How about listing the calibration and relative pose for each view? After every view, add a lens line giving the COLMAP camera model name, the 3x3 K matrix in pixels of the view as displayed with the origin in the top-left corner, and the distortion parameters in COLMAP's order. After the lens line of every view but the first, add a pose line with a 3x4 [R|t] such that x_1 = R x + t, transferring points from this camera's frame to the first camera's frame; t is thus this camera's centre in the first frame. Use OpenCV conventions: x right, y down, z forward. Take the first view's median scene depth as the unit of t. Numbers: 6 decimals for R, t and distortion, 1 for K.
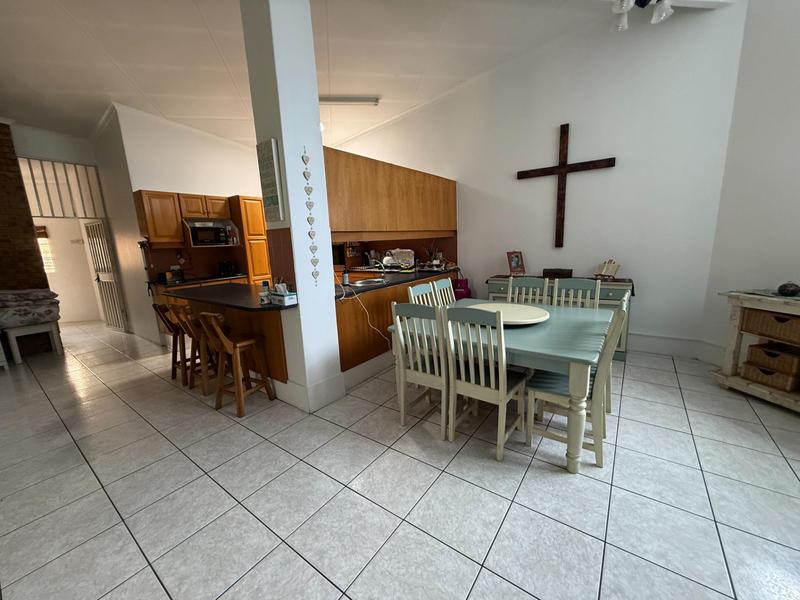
lens RADIAL K [[321.2, 0, 401.0], [0, 321.2, 300.7], [0, 0, 1]] dist [0.000790, 0.000383]
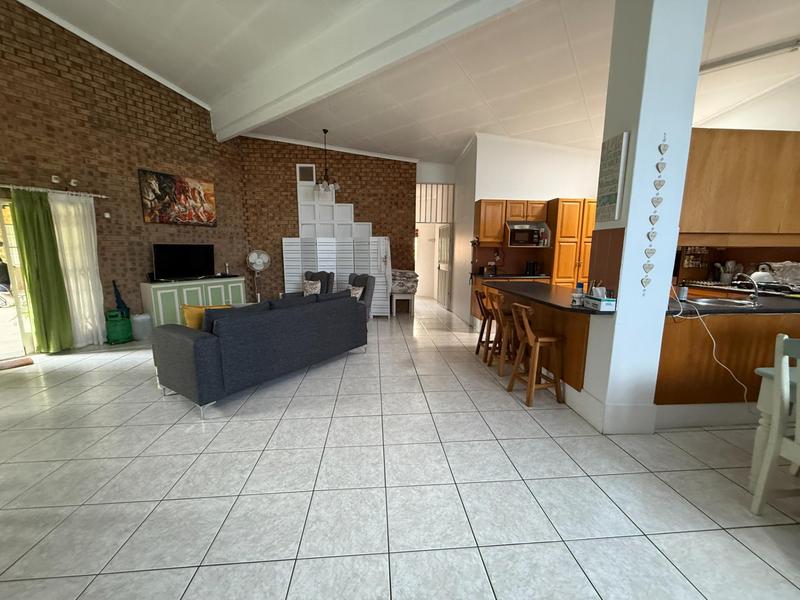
lens RADIAL K [[321.2, 0, 399.0], [0, 321.2, 300.5], [0, 0, 1]] dist [0.000790, 0.000383]
pose [[0.648092, 0.164070, -0.743679, -0.036554], [-0.172378, 0.982777, 0.066598, 0.018492], [0.741797, 0.085032, 0.665212, -0.045780]]
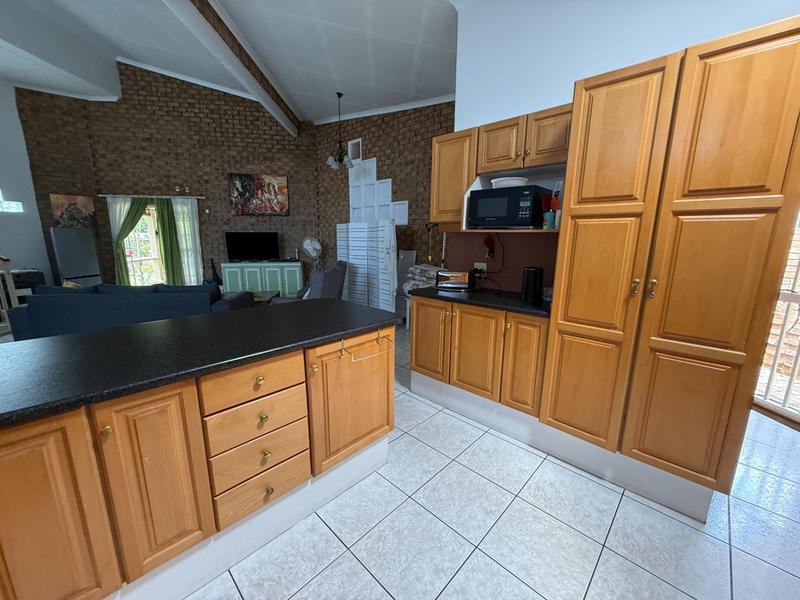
lens RADIAL K [[321.2, 0, 399.0], [0, 321.2, 300.0], [0, 0, 1]] dist [0.000790, 0.000383]
pose [[-0.146977, 0.237770, -0.960137, -0.170509], [-0.181520, 0.947710, 0.262480, -0.279968], [0.972342, 0.212862, -0.096131, 1.516401]]
